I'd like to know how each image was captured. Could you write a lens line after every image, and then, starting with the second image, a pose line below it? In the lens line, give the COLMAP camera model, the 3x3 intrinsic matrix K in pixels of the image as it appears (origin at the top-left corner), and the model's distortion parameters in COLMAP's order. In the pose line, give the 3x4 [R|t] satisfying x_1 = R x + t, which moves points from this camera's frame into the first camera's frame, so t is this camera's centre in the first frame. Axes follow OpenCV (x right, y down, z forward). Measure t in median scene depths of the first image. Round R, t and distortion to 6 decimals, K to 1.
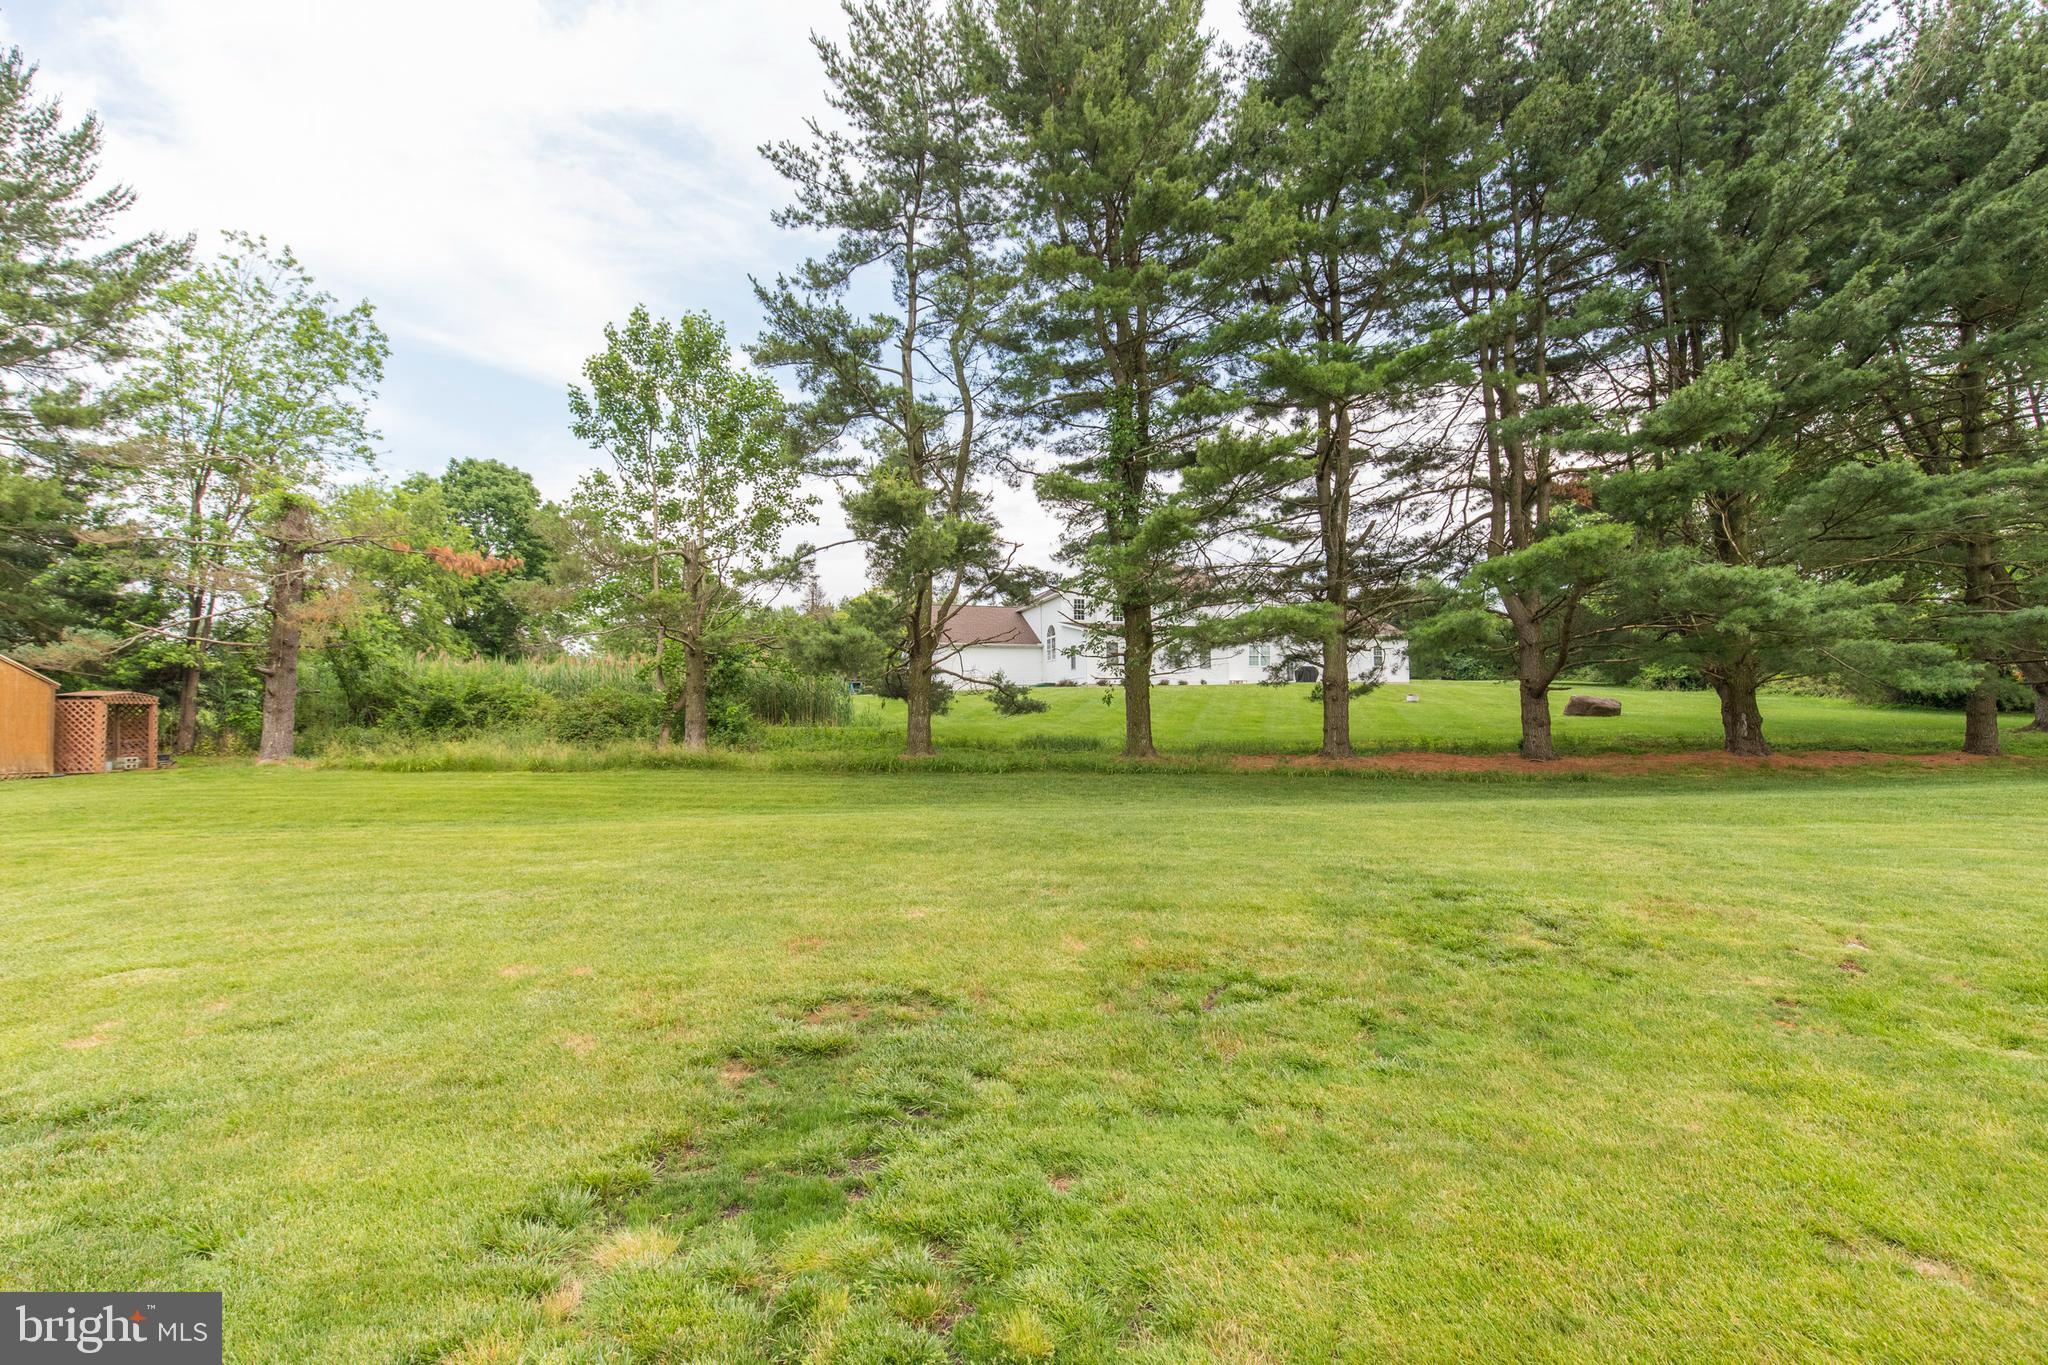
lens RADIAL K [[941.9, 0, 1038.0], [0, 941.9, 684.5], [0, 0, 1]] dist [-0.000547, 0.000135]
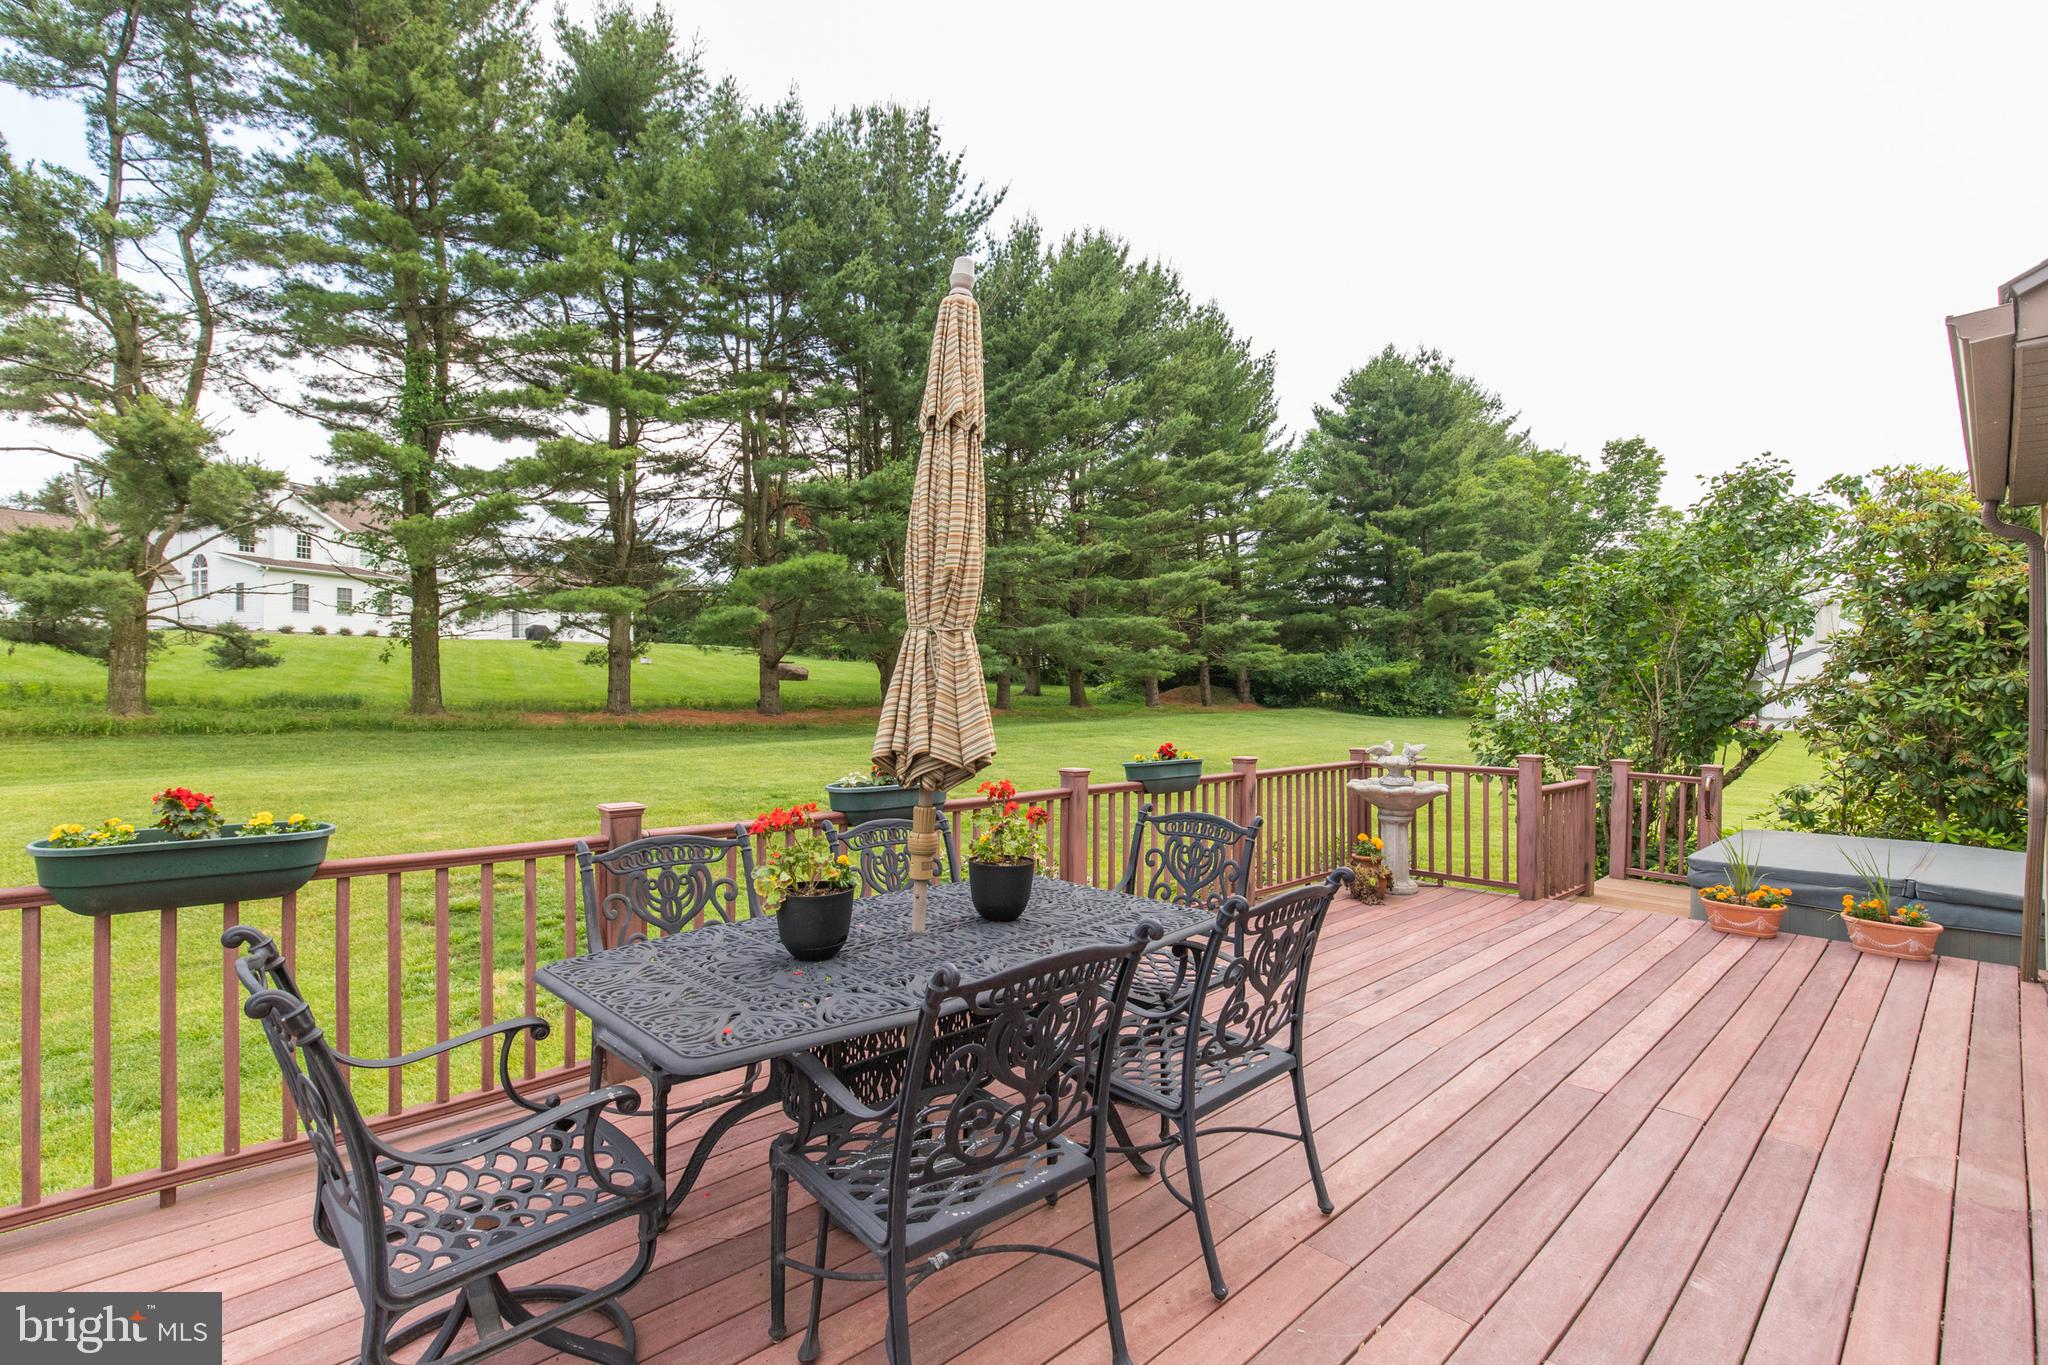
lens RADIAL K [[941.9, 0, 1038.0], [0, 941.9, 684.5], [0, 0, 1]] dist [-0.000547, 0.000135]
pose [[0.674700, 0.014949, 0.737940, -0.188238], [-0.050453, 0.998390, 0.025905, -0.015624], [-0.736365, -0.054709, 0.674368, -0.172352]]
